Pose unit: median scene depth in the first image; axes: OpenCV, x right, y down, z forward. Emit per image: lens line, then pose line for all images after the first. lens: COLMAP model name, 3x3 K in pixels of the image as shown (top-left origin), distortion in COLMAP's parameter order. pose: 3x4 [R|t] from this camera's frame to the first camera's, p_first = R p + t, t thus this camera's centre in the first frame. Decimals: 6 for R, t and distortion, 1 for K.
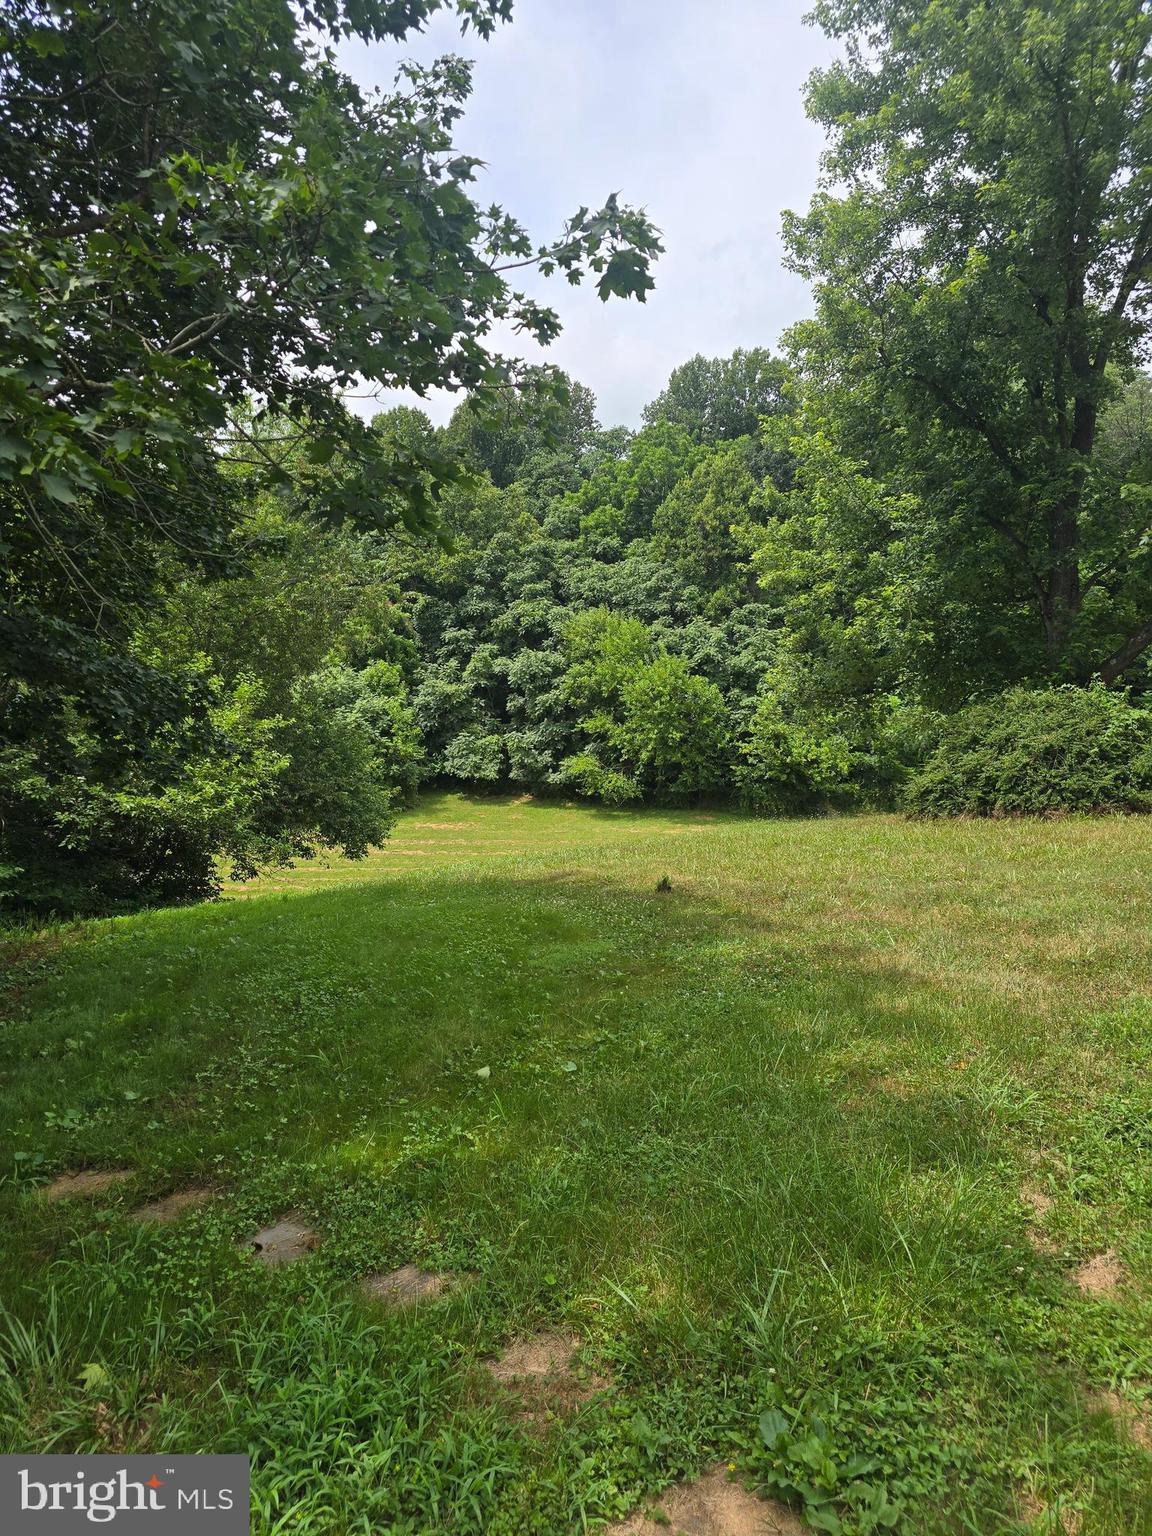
lens RADIAL K [[1011.6, 0, 576.0], [0, 1011.6, 768.0], [0, 0, 1]] dist [0.039194, -0.002189]
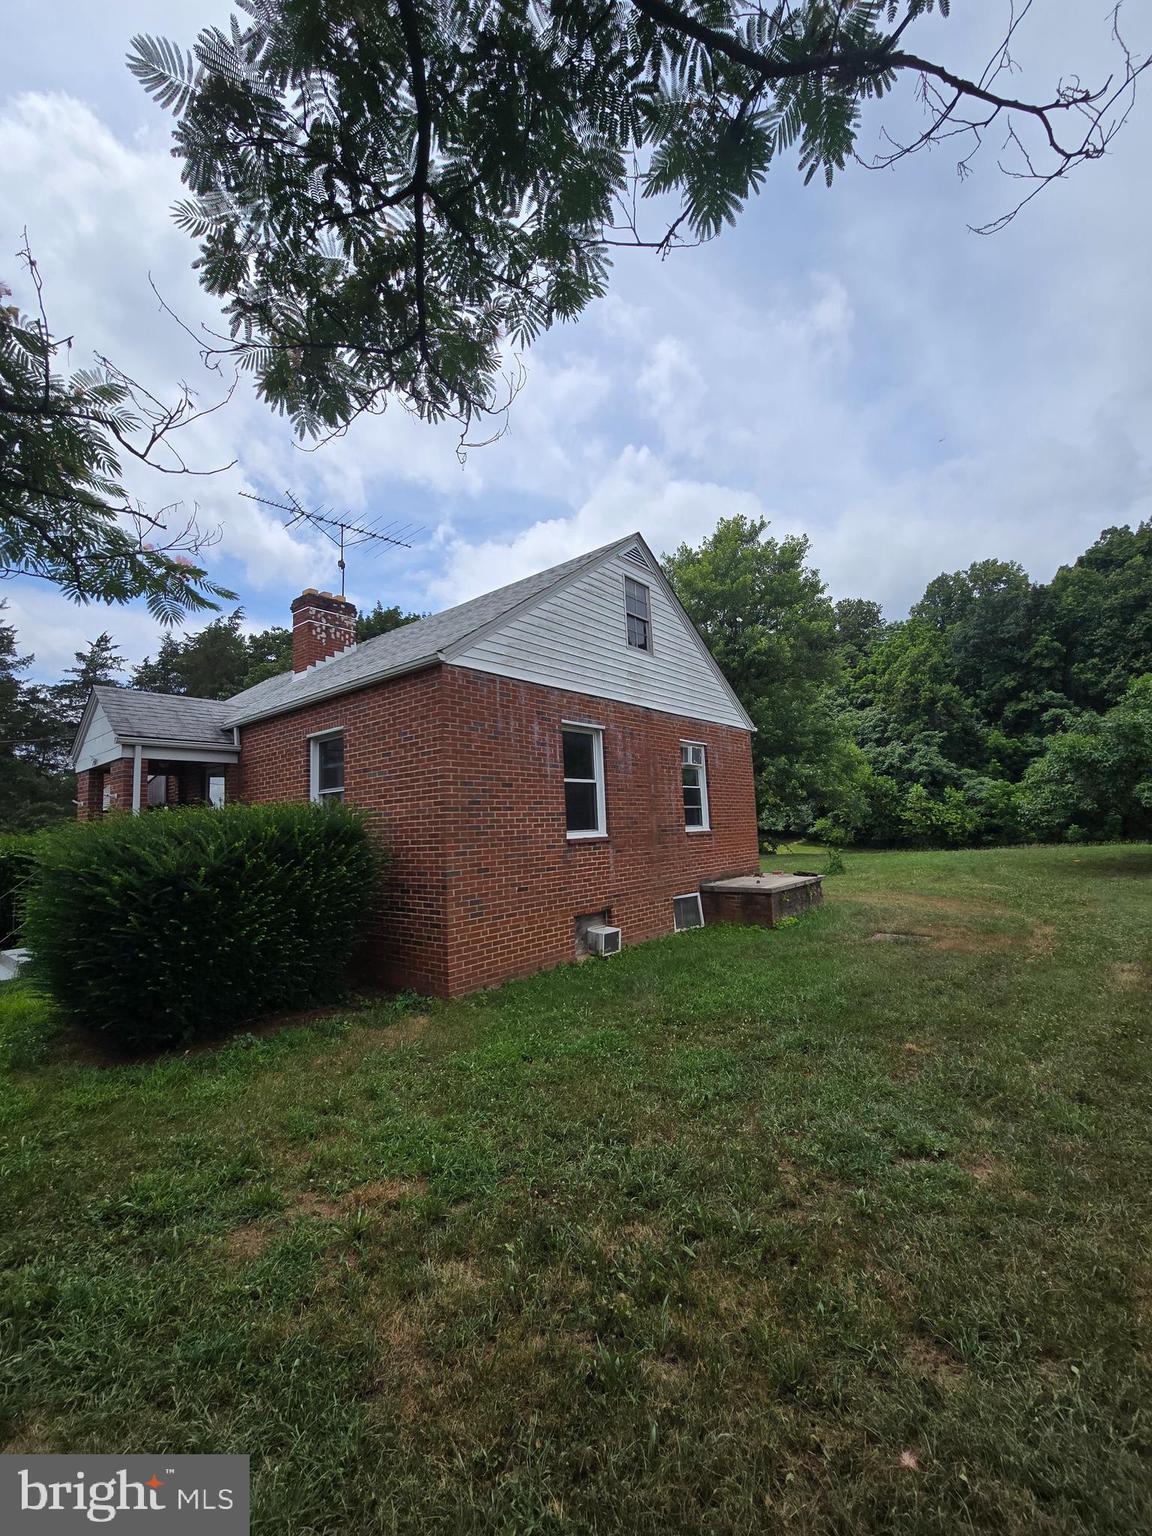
lens RADIAL K [[620.6, 0, 576.0], [0, 620.6, 768.0], [0, 0, 1]] dist [-0.000529, 0.000310]
pose [[0.817181, -0.046250, -0.574522, 0.291805], [0.004662, 0.997273, -0.073651, -0.022967], [0.576362, 0.057508, 0.815169, -0.223306]]
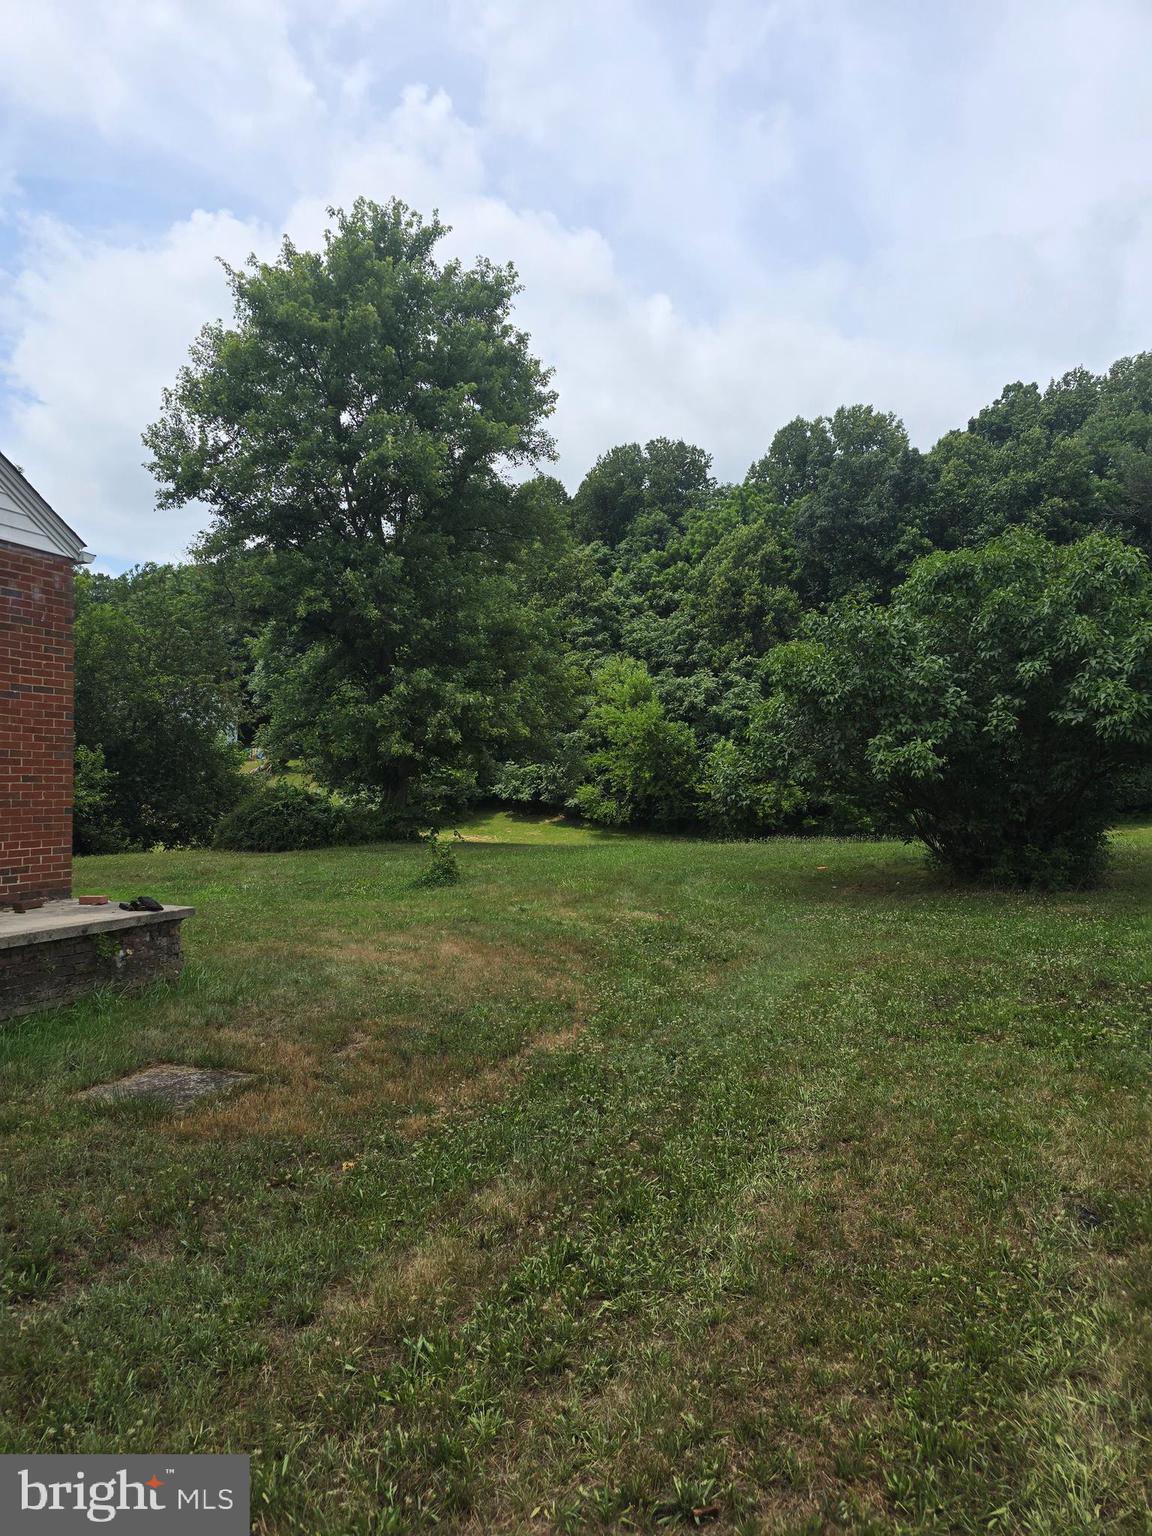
lens RADIAL K [[1011.6, 0, 576.0], [0, 1011.6, 768.0], [0, 0, 1]] dist [0.039194, -0.002189]
pose [[0.955688, 0.035604, -0.292220, 0.327804], [-0.039219, 0.999209, -0.006520, -0.022864], [0.291757, 0.017691, 0.956329, -0.142989]]
